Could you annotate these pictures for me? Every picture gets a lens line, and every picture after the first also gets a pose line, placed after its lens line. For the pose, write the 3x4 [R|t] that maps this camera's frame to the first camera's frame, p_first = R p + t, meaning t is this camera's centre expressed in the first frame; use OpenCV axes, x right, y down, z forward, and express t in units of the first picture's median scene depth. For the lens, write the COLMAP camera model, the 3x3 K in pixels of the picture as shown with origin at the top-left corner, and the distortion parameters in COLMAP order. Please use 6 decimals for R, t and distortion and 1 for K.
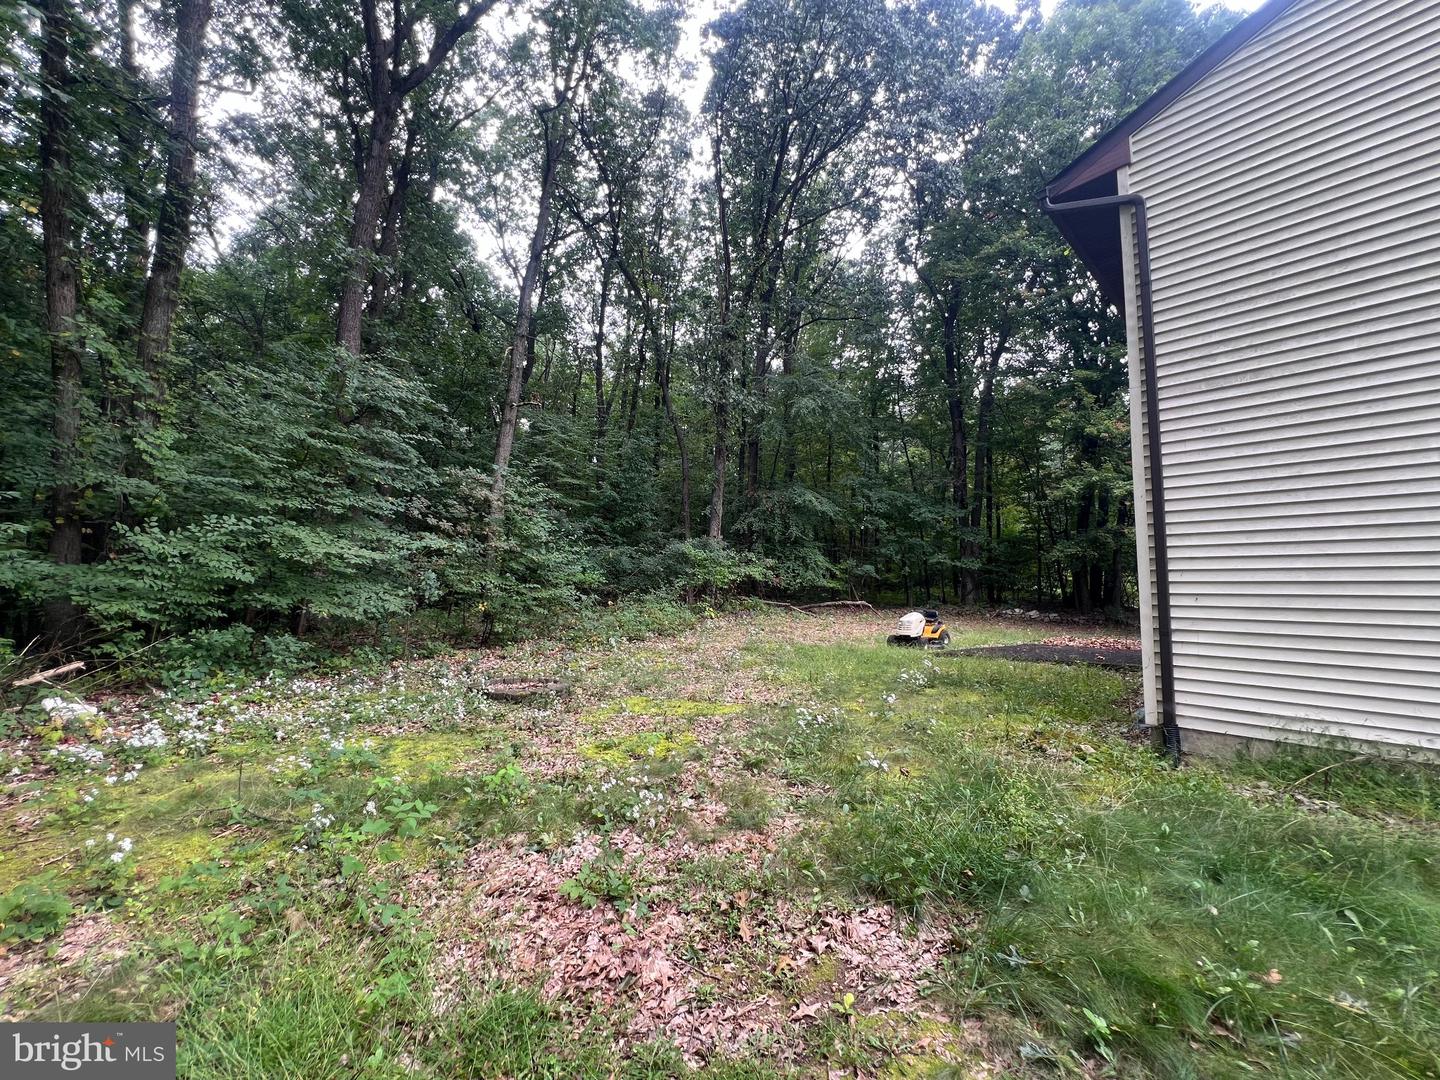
lens RADIAL K [[577.9, 0, 718.4], [0, 577.9, 537.5], [0, 0, 1]] dist [-0.002689, -0.000305]
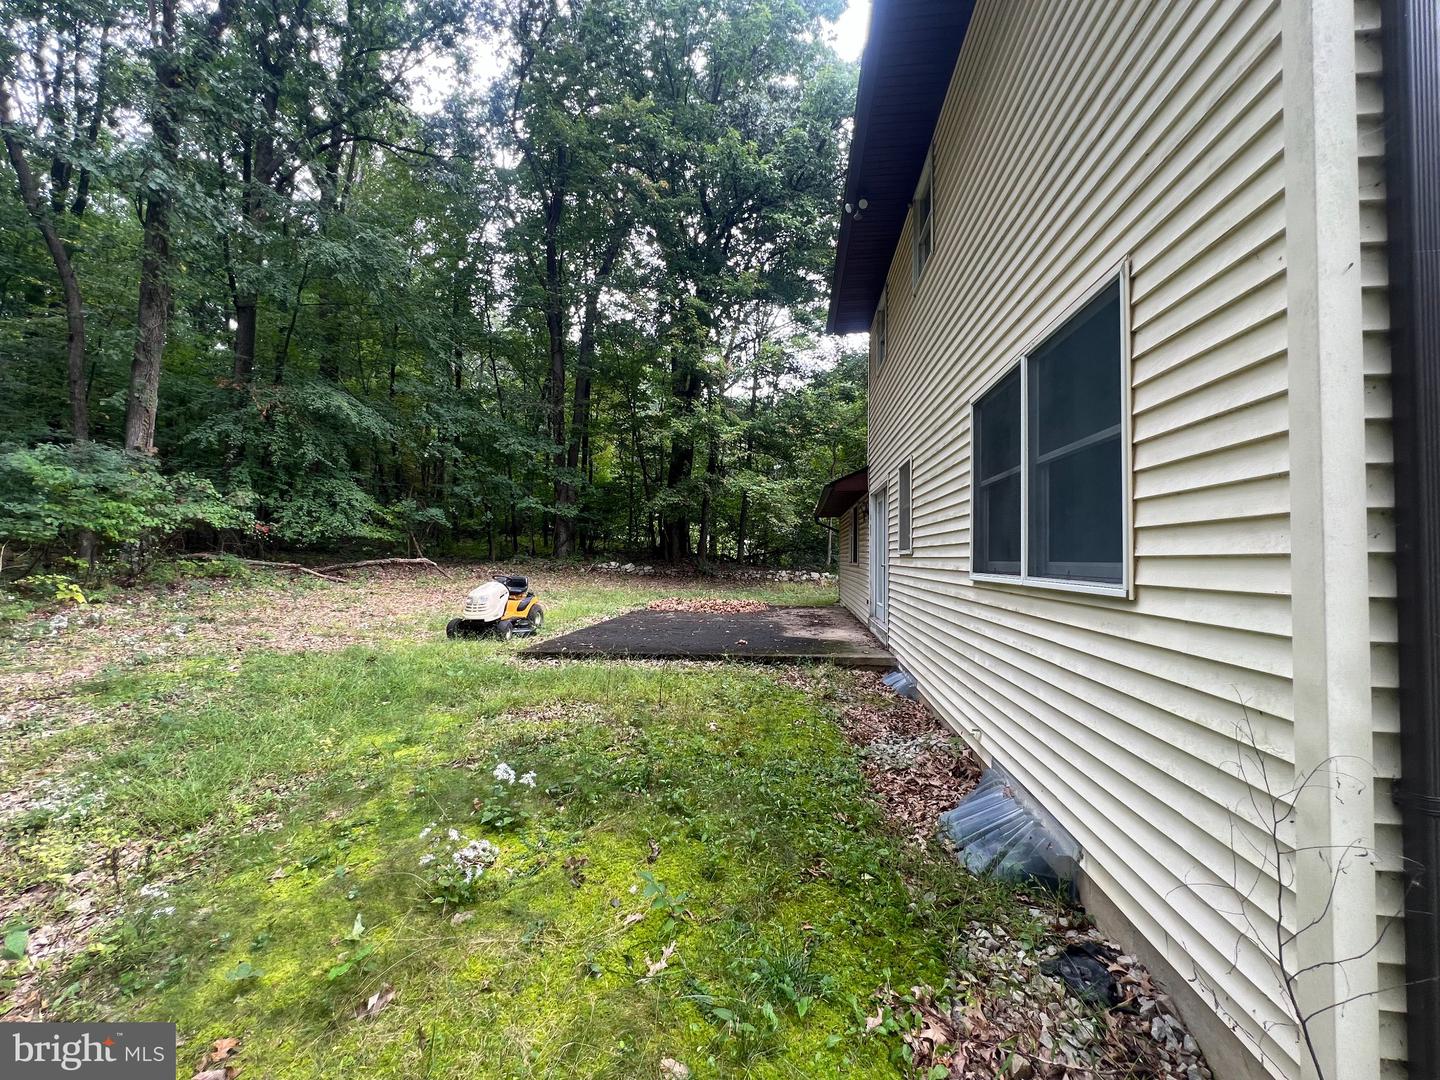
lens RADIAL K [[577.9, 0, 718.4], [0, 577.9, 537.5], [0, 0, 1]] dist [-0.002689, -0.000305]
pose [[0.774854, 0.000278, 0.632140, 0.076089], [-0.060068, 0.995507, 0.073190, 0.009732], [-0.629280, -0.094683, 0.771389, 0.207342]]
